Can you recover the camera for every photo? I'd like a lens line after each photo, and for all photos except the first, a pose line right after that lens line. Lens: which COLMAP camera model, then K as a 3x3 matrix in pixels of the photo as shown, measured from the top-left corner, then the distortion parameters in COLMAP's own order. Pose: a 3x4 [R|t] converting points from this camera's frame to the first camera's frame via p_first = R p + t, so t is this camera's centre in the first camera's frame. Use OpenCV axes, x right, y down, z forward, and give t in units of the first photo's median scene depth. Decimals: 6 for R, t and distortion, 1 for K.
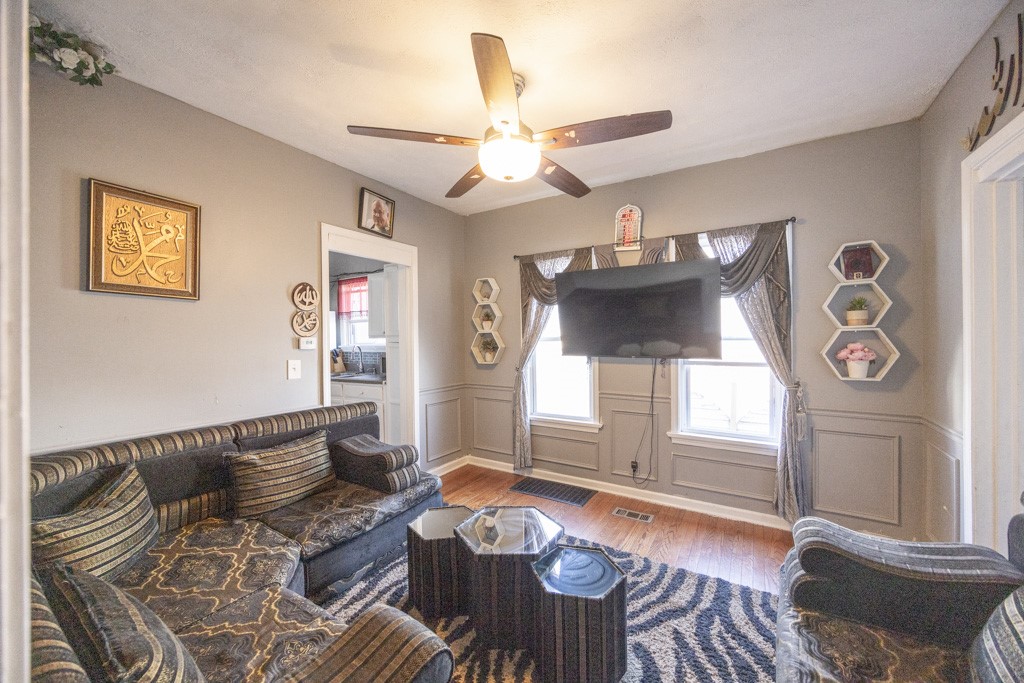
lens RADIAL K [[391.0, 0, 512.0], [0, 391.0, 341.5], [0, 0, 1]] dist [0.008997, 0.000142]
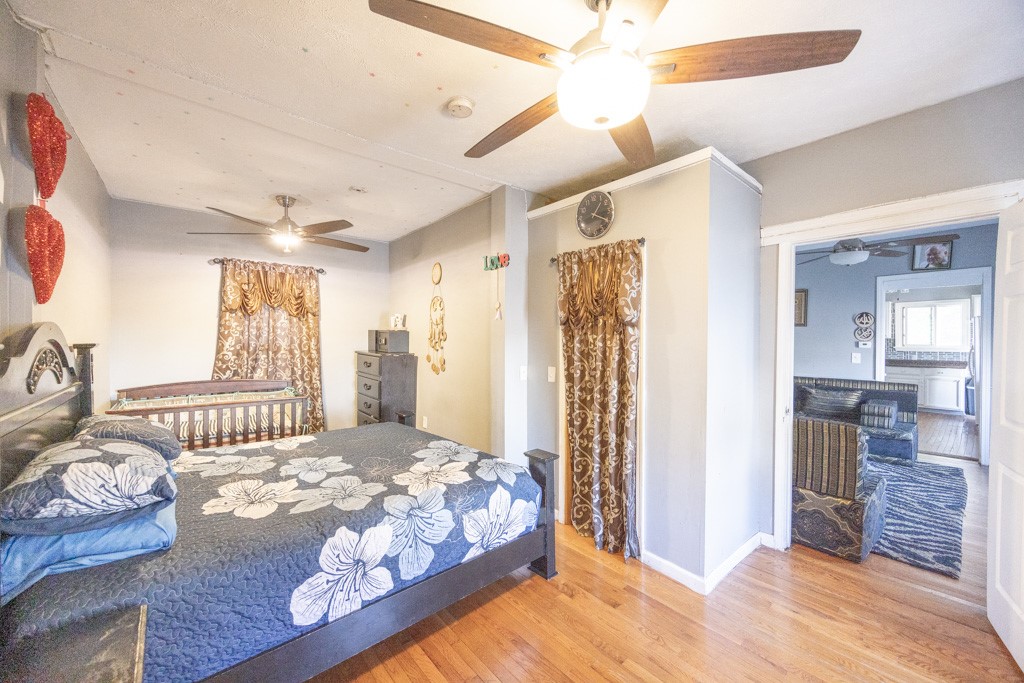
lens RADIAL K [[391.0, 0, 512.0], [0, 391.0, 341.5], [0, 0, 1]] dist [0.008997, 0.000142]
pose [[-0.303071, 0.021072, -0.952735, 1.909319], [-0.000503, 0.999752, 0.022272, -0.055388], [0.952968, 0.007229, -0.302985, -0.031075]]
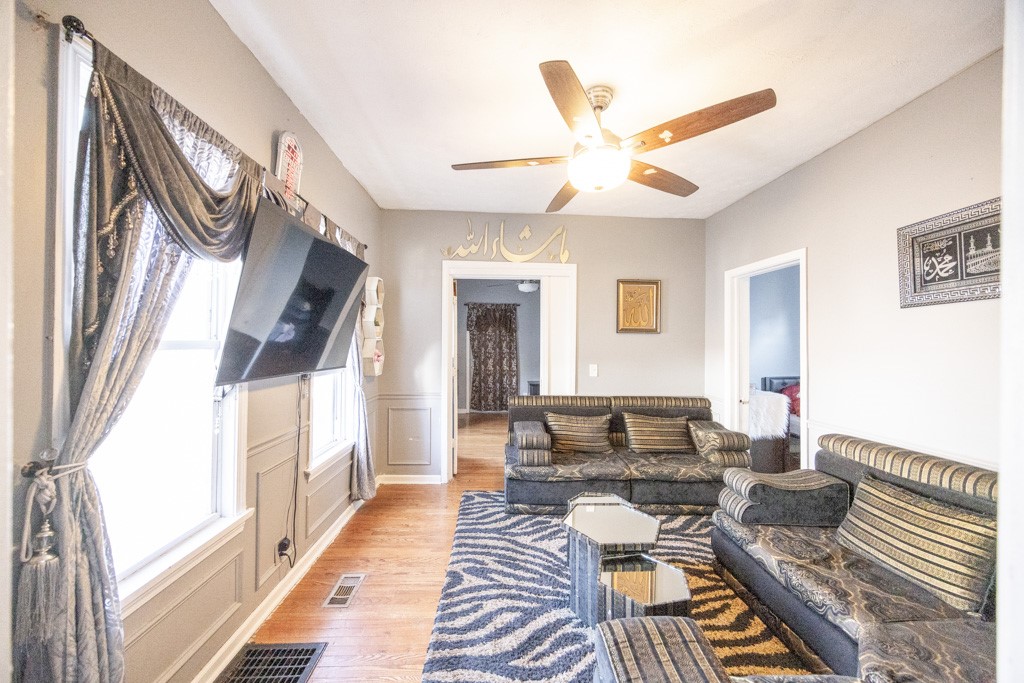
lens RADIAL K [[391.0, 0, 512.0], [0, 391.0, 341.5], [0, 0, 1]] dist [0.008997, 0.000142]
pose [[-0.574444, 0.011053, 0.818469, -0.547809], [-0.000257, 0.999906, -0.013684, -0.008309], [-0.818544, -0.008072, -0.574387, 1.361064]]
